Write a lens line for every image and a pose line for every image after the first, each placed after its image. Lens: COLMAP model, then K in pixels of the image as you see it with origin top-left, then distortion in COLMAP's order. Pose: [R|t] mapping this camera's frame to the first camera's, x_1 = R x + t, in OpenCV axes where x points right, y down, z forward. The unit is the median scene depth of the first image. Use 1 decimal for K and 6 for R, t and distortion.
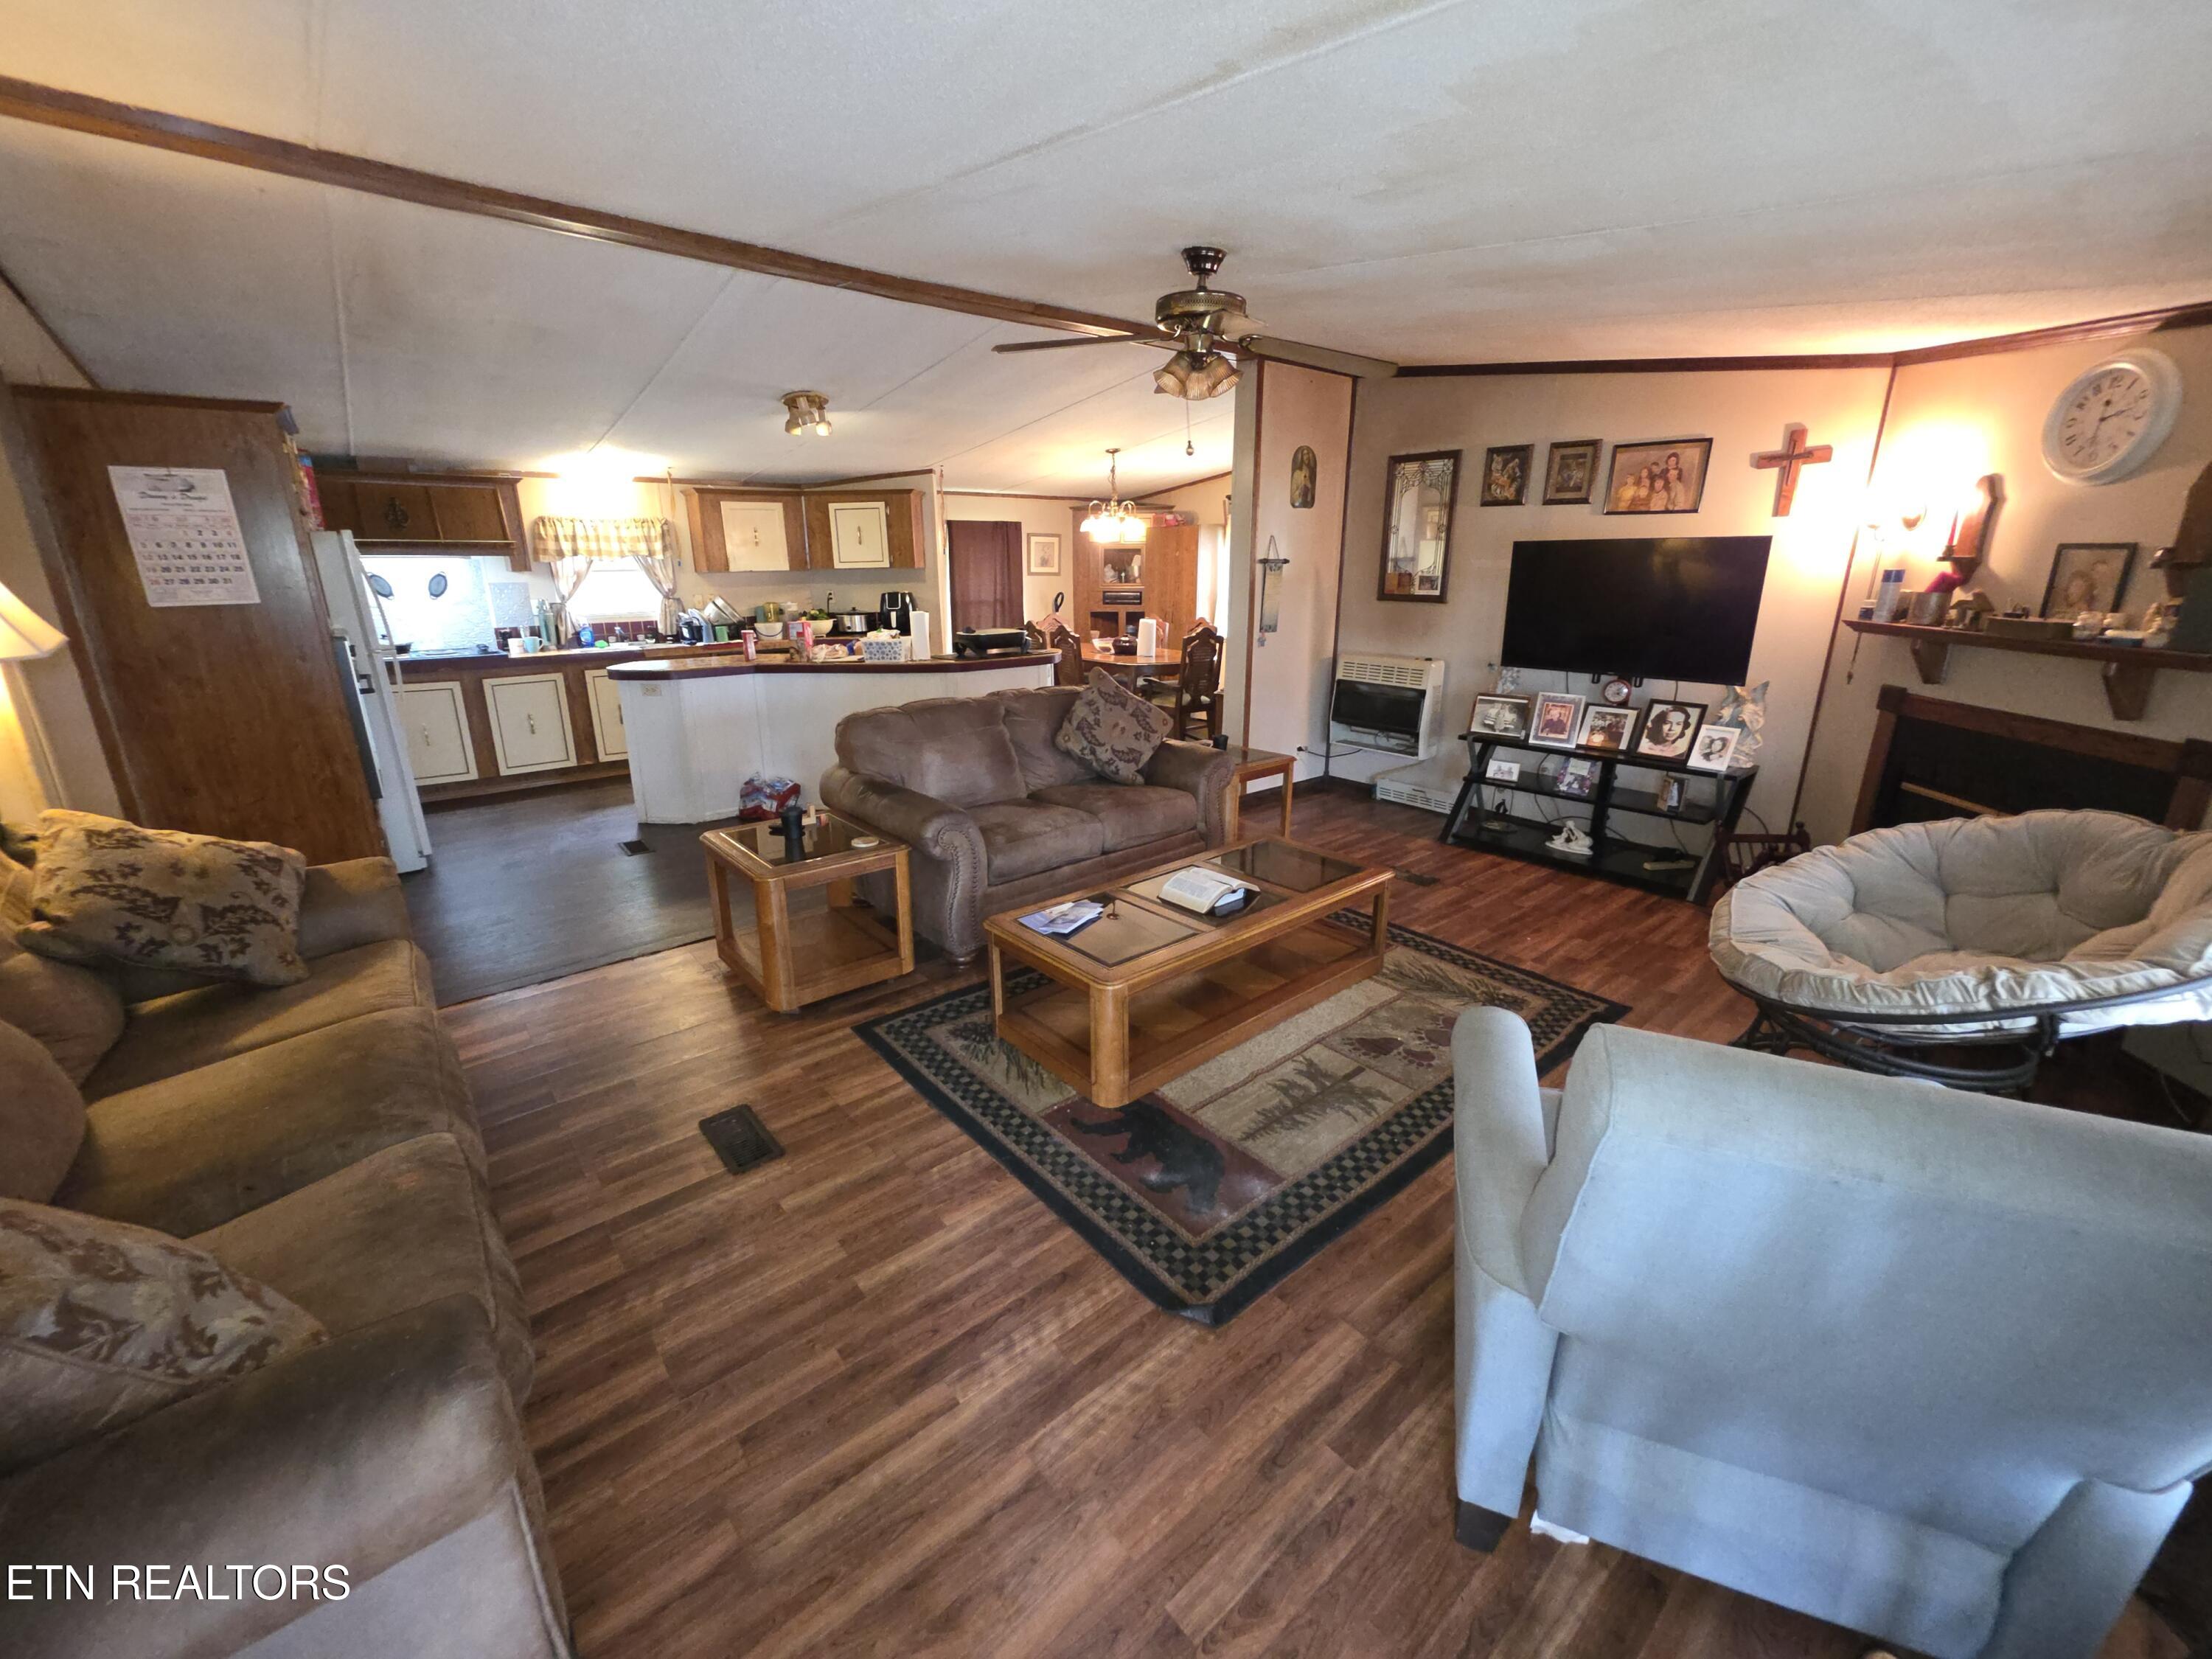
lens RADIAL K [[884.1, 0, 1100.1], [0, 884.1, 829.7], [0, 0, 1]] dist [0.000496, 0.001041]
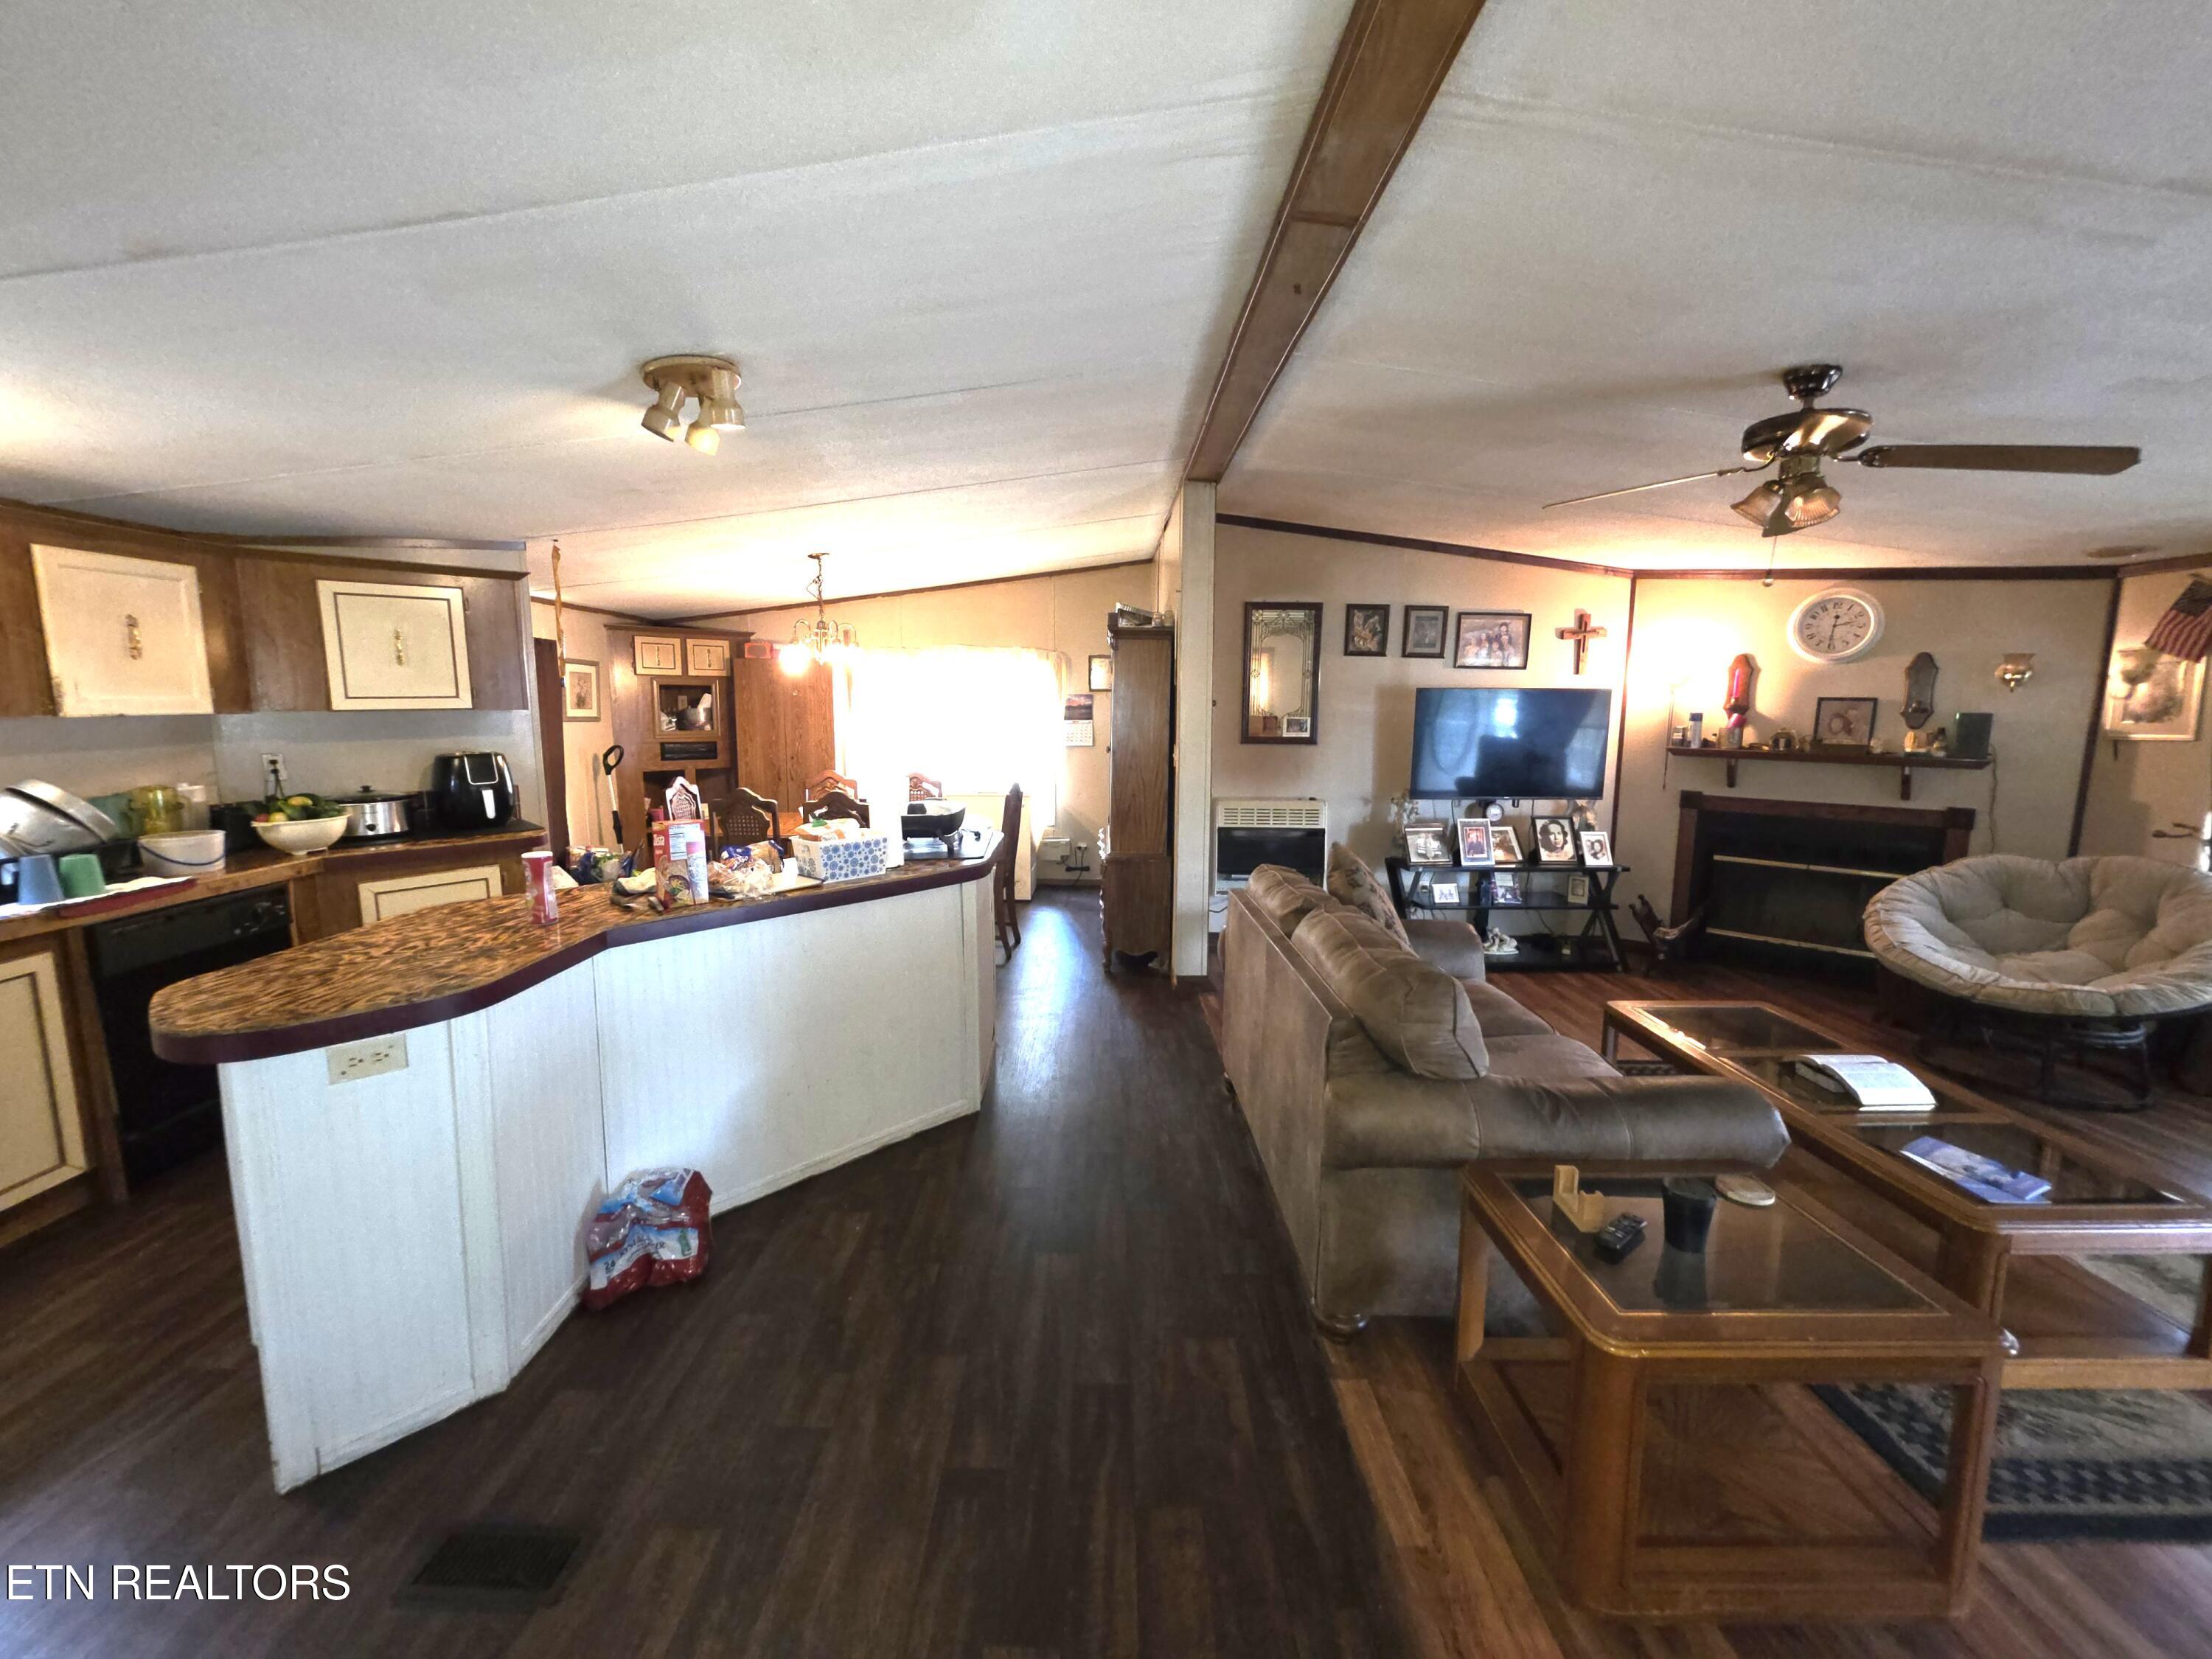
lens RADIAL K [[884.1, 0, 1098.1], [0, 884.1, 823.8], [0, 0, 1]] dist [0.000496, 0.001041]
pose [[0.639025, -0.096516, 0.763106, -0.616670], [0.217028, 0.974411, -0.058498, -0.176510], [-0.737933, 0.202997, 0.643620, 0.596313]]
